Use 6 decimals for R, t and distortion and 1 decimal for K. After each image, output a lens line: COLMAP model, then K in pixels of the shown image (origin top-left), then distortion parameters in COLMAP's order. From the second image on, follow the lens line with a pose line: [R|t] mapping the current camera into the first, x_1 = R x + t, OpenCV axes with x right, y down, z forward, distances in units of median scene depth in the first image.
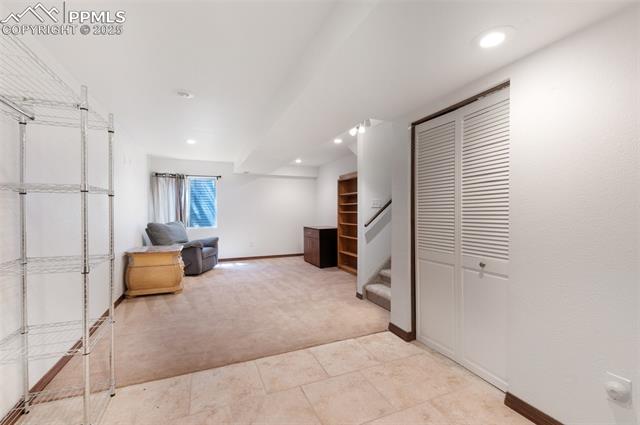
lens RADIAL K [[270.7, 0, 319.3], [0, 270.7, 215.1], [0, 0, 1]] dist [0.001798, -0.000357]
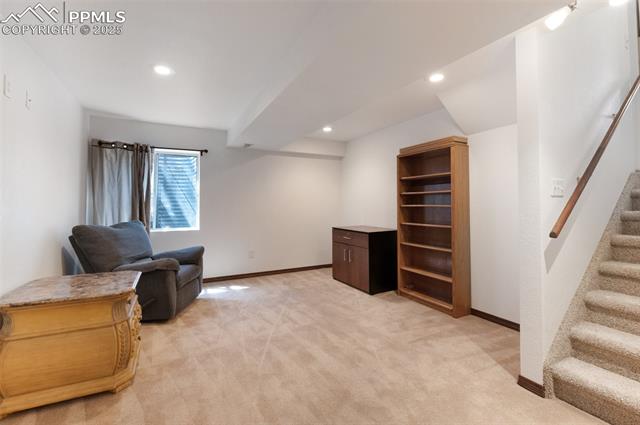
lens RADIAL K [[270.7, 0, 313.3], [0, 270.7, 197.2], [0, 0, 1]] dist [0.001798, -0.000357]
pose [[0.996901, 0.001452, 0.078648, -0.179284], [0.001885, 0.999102, -0.042333, -0.004257], [-0.078639, 0.042350, 0.996003, 0.376663]]
